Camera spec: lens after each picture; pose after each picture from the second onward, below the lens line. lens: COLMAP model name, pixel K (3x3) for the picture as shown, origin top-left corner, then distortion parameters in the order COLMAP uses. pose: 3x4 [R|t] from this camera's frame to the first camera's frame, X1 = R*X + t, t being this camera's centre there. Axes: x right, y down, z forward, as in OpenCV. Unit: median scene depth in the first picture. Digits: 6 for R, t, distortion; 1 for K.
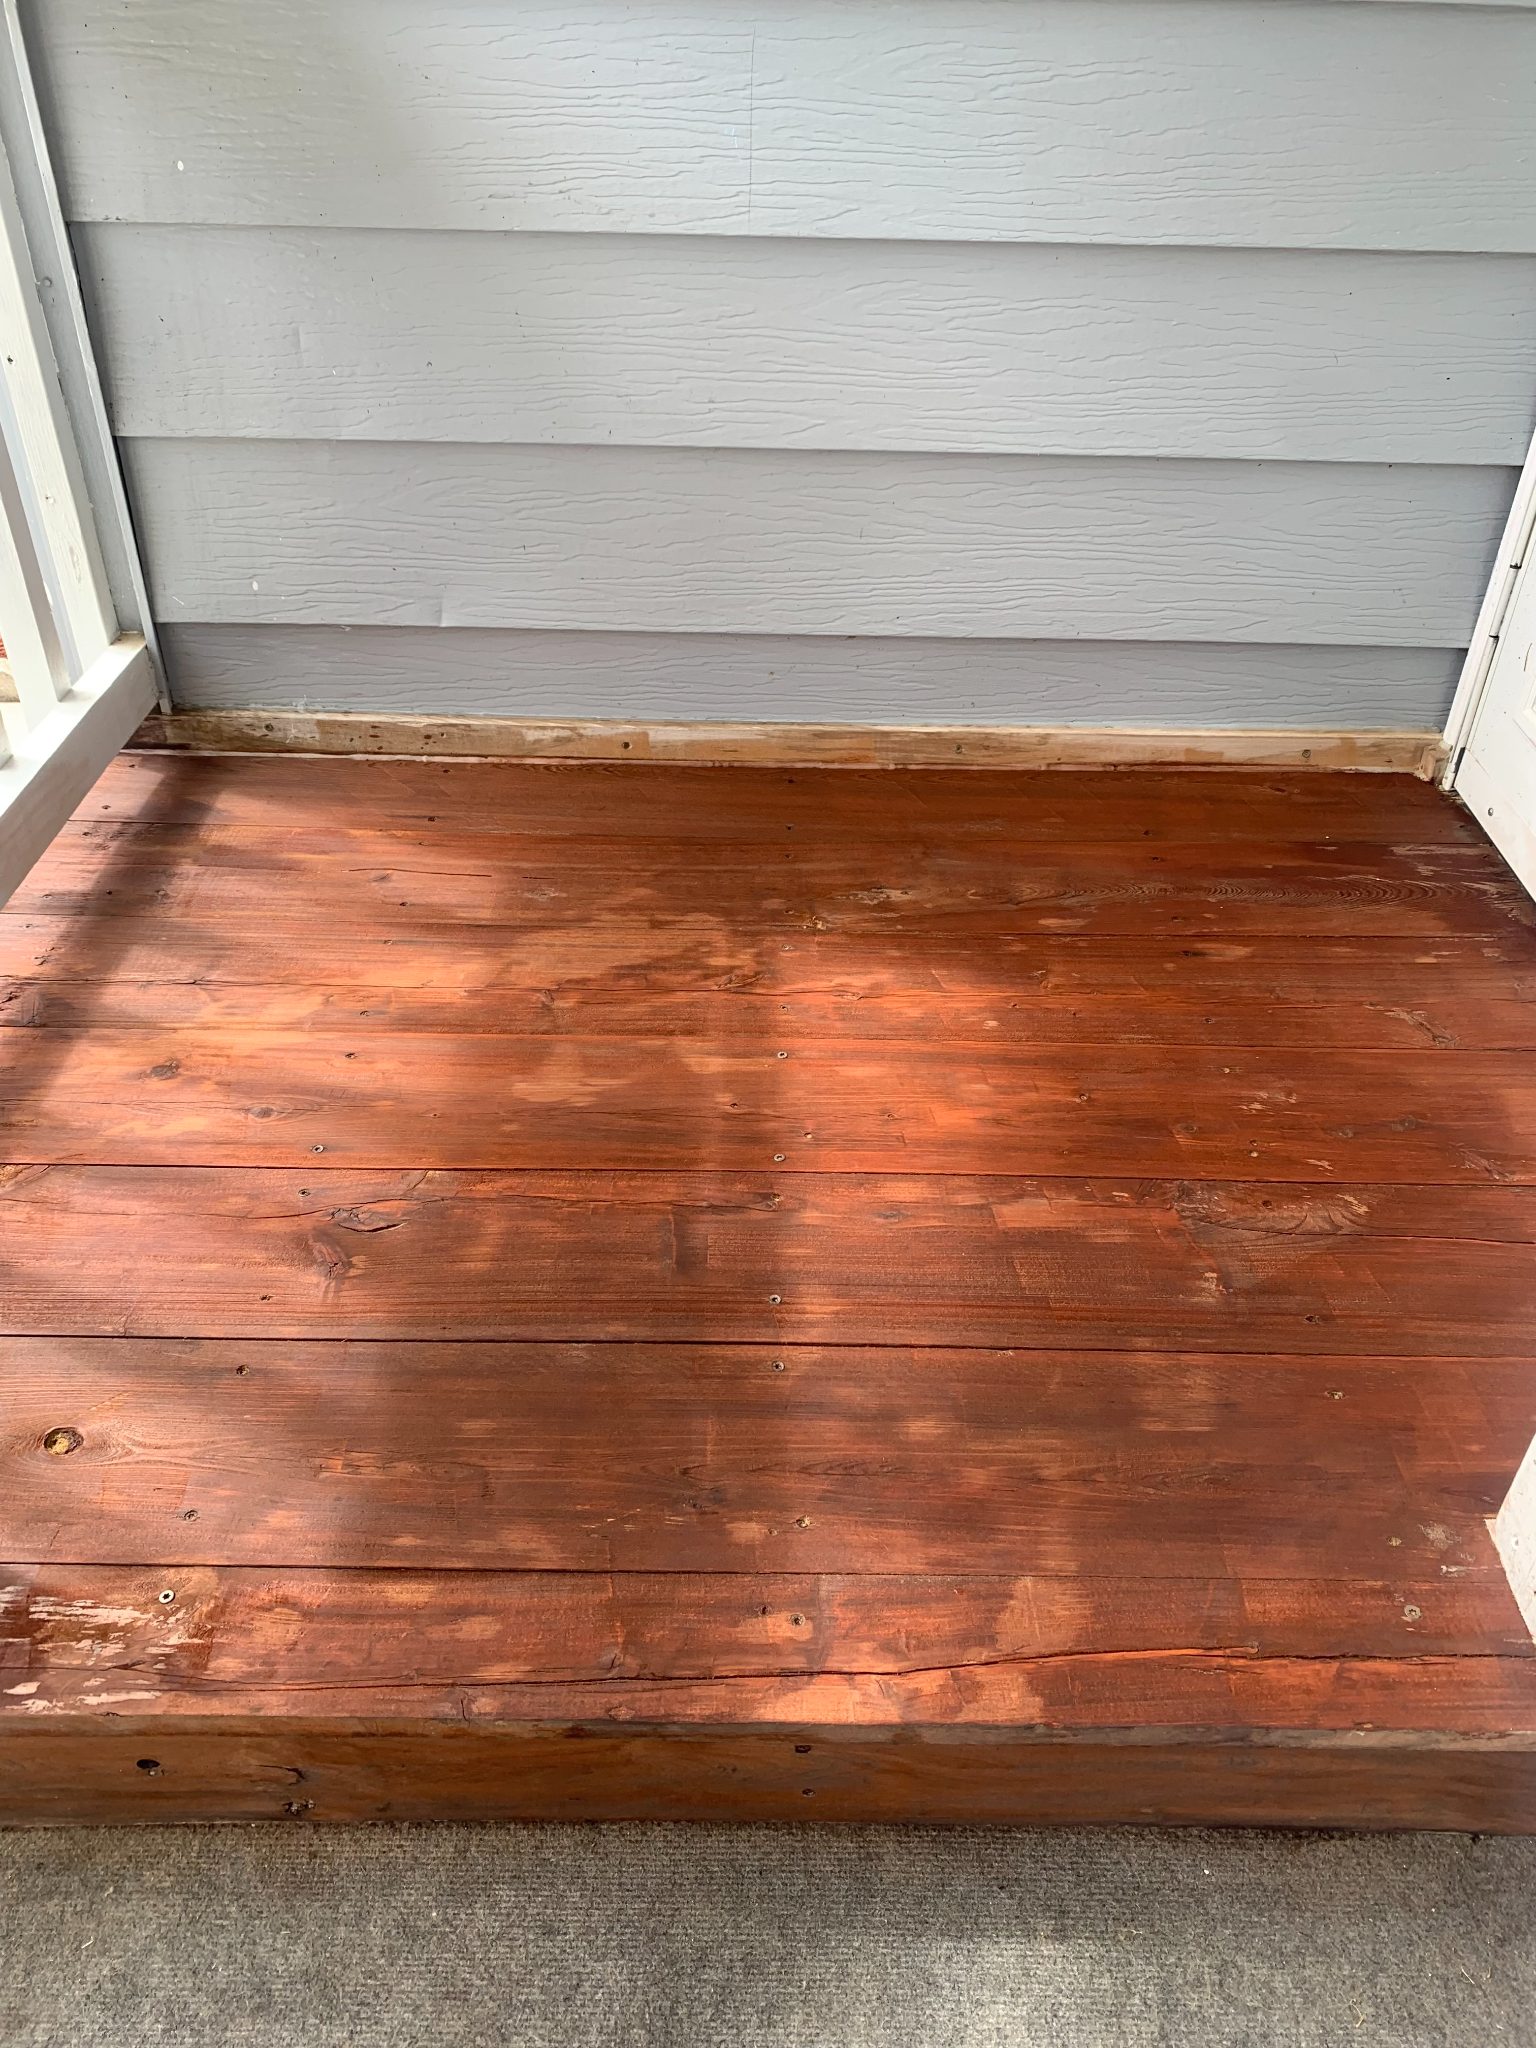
lens RADIAL K [[1580.8, 0, 768.0], [0, 1580.8, 1024.0], [0, 0, 1]] dist [0.049153, -0.058161]
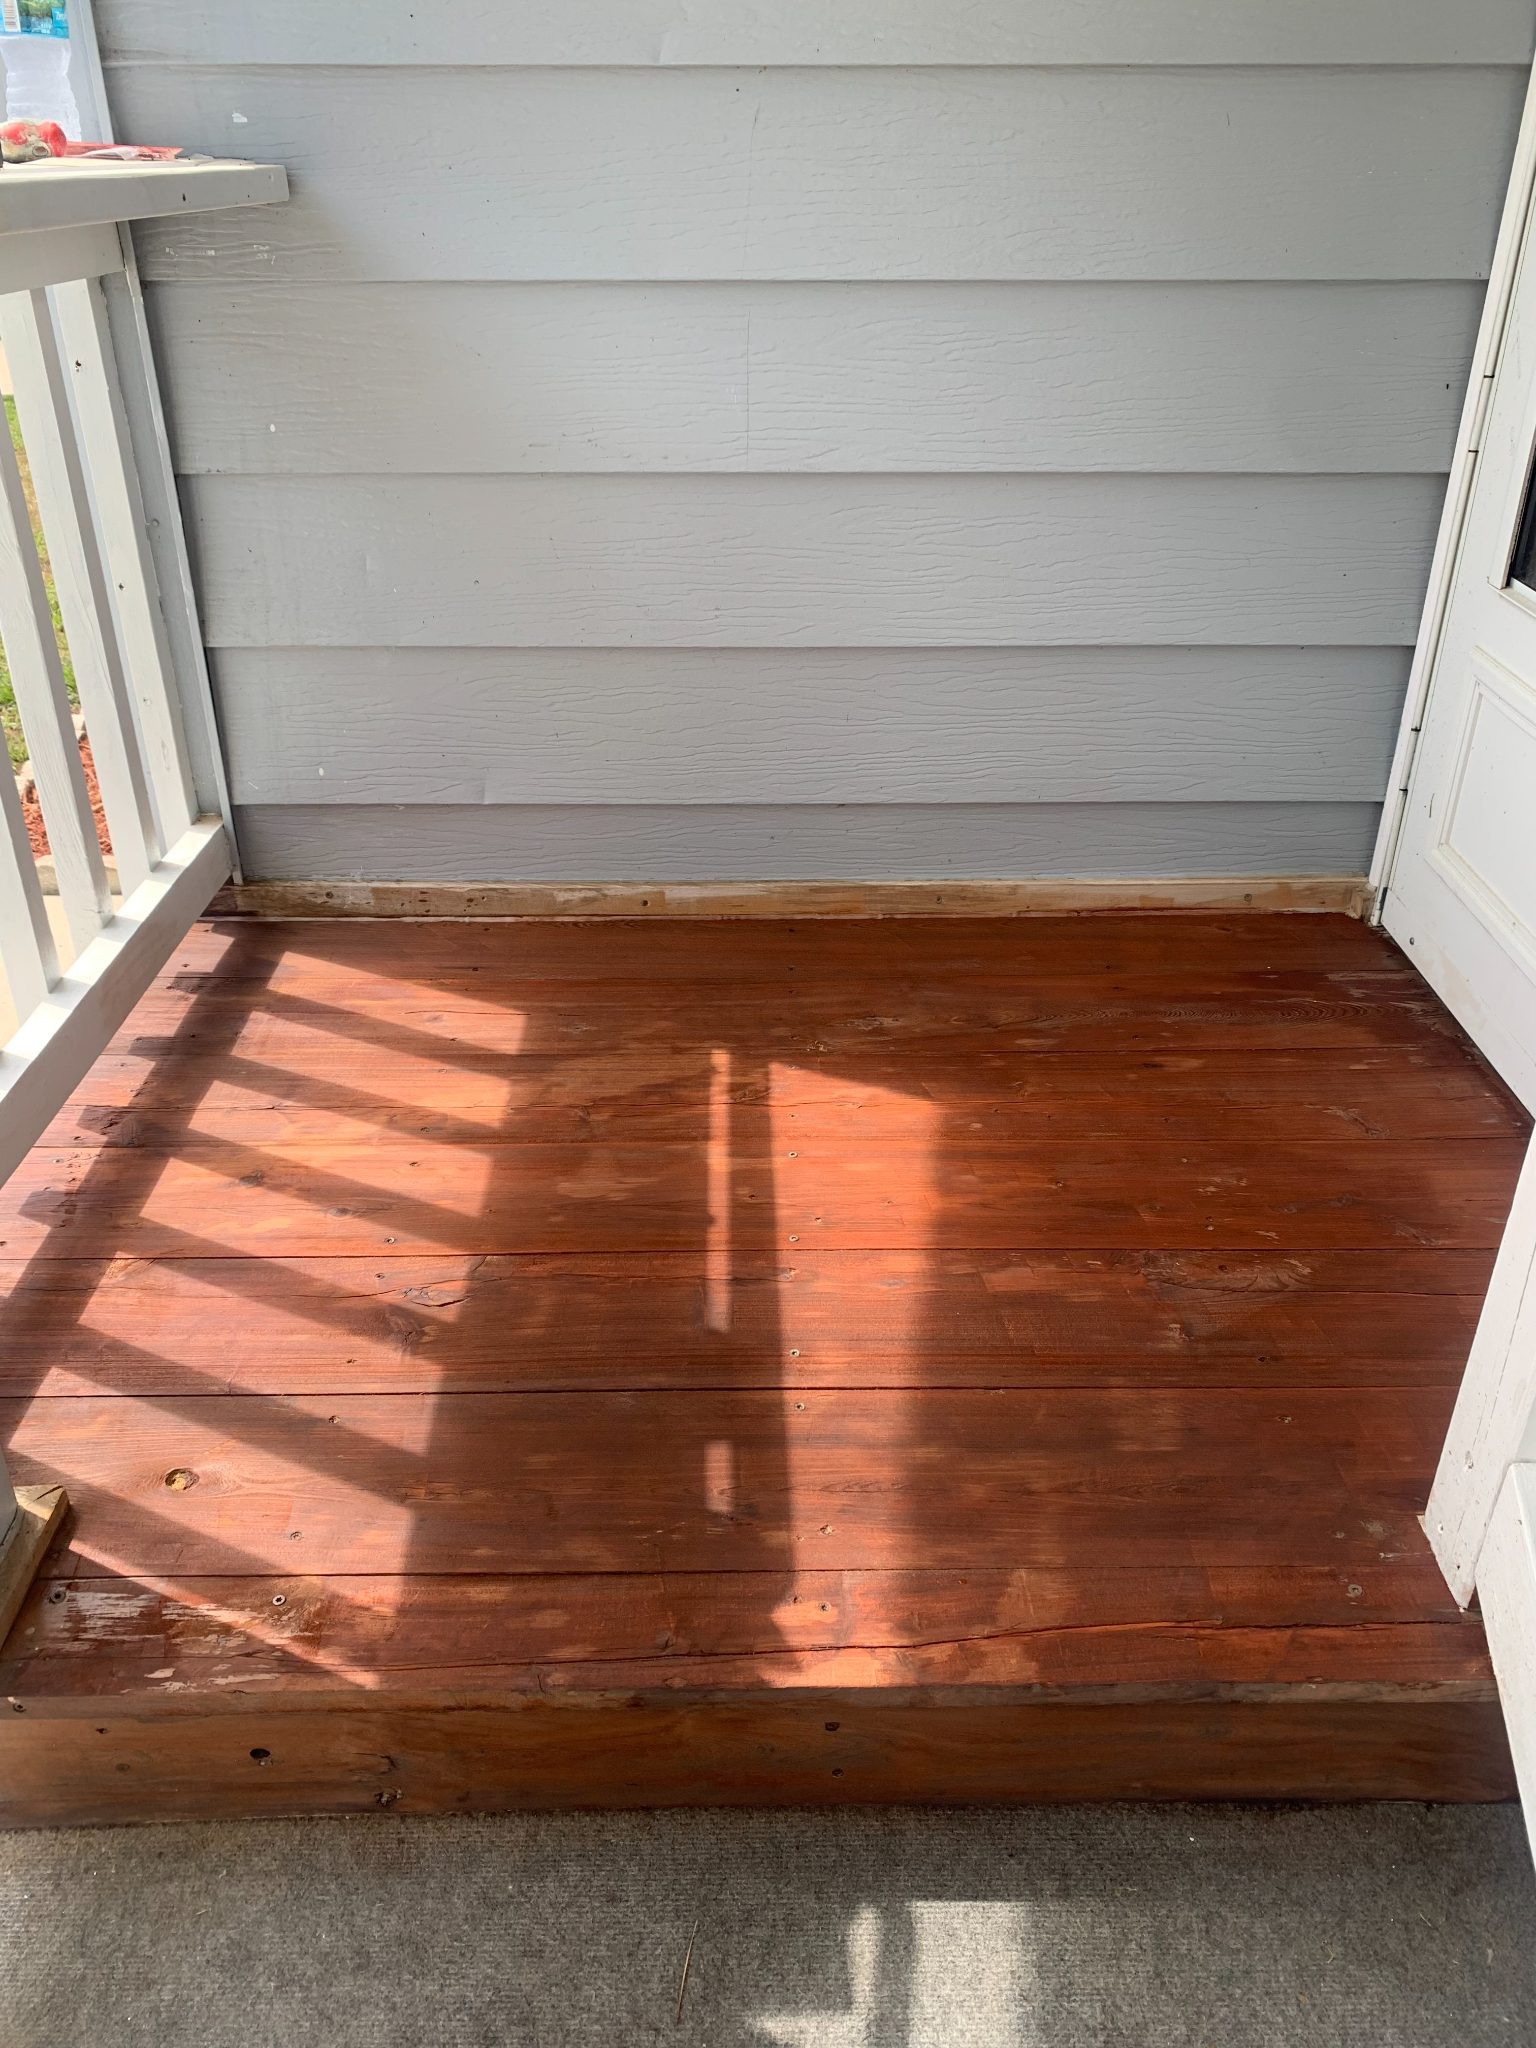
lens RADIAL K [[1596.5, 0, 758.0], [0, 1596.5, 1040.5], [0, 0, 1]] dist [0.081863, -0.112258]
pose [[0.999756, -0.022029, 0.001383, -0.018508], [0.022037, 0.992707, -0.118519, 0.085513], [0.001238, 0.118521, 0.992951, -0.177419]]
